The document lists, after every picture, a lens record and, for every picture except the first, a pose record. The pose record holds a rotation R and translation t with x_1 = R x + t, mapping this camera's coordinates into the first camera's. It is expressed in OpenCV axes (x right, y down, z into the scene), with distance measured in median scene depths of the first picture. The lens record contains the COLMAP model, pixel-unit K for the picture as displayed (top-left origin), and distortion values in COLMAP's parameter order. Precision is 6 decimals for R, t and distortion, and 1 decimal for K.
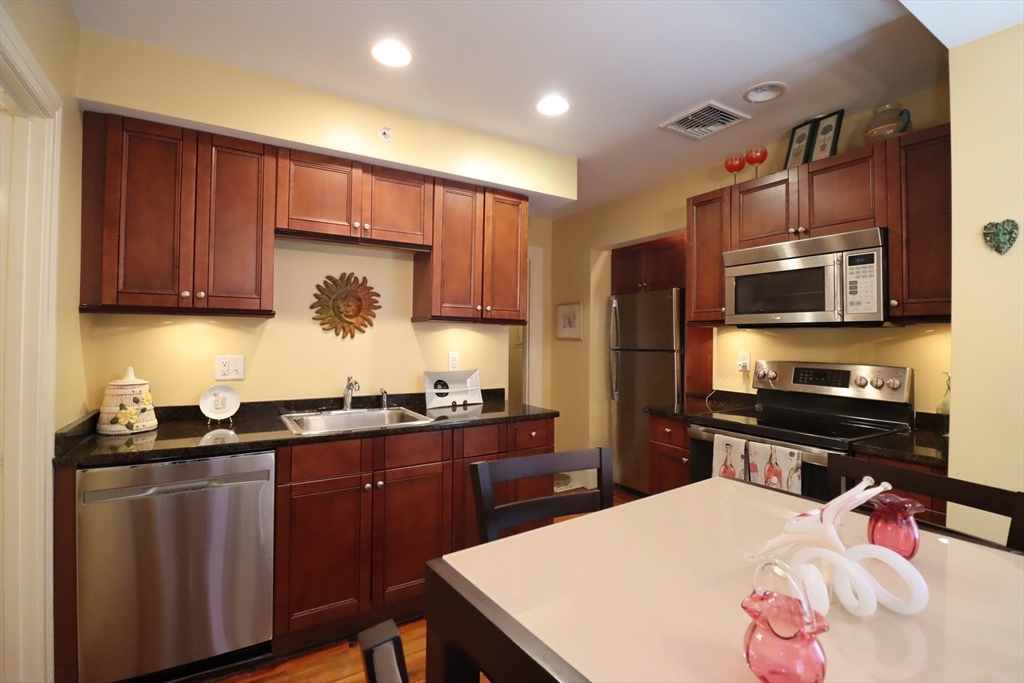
lens RADIAL K [[477.3, 0, 525.7], [0, 477.3, 330.1], [0, 0, 1]] dist [0.000253, -0.014046]
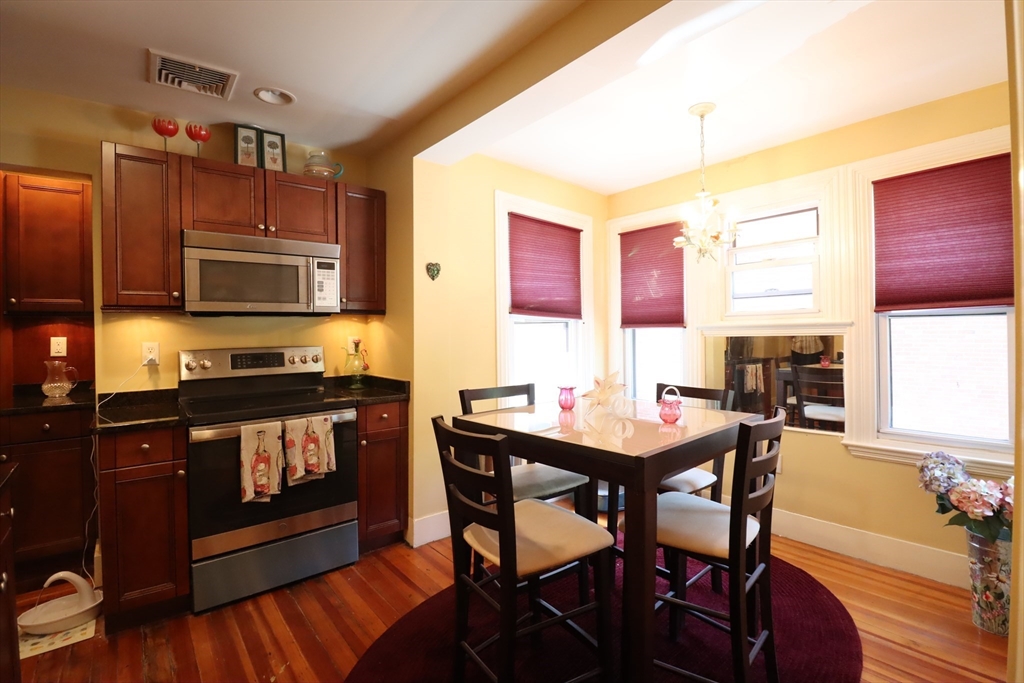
lens RADIAL K [[477.3, 0, 525.7], [0, 477.3, 330.1], [0, 0, 1]] dist [0.000253, -0.014046]
pose [[-0.133277, -0.014507, 0.990973, -0.546196], [-0.005979, 0.999886, 0.013833, 0.007334], [-0.991061, -0.004082, -0.133349, 0.495068]]
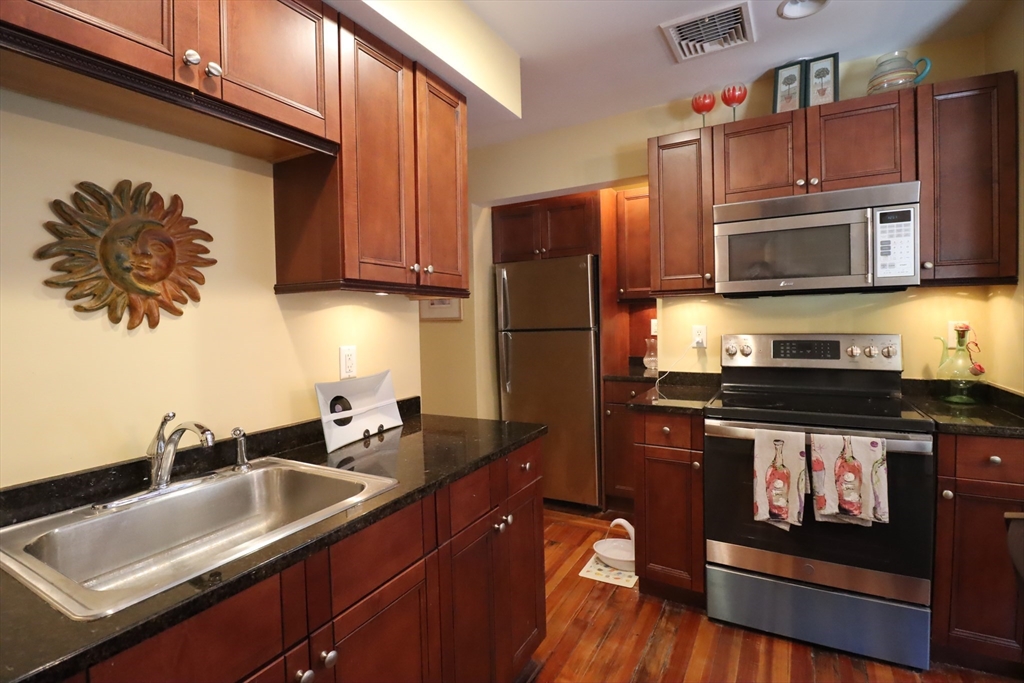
lens RADIAL K [[477.3, 0, 525.7], [0, 477.3, 330.1], [0, 0, 1]] dist [0.000253, -0.014046]
pose [[0.872613, -0.042377, 0.486571, -0.278625], [0.023474, 0.998716, 0.044884, 0.007308], [-0.487848, -0.027745, 0.872487, 0.437071]]
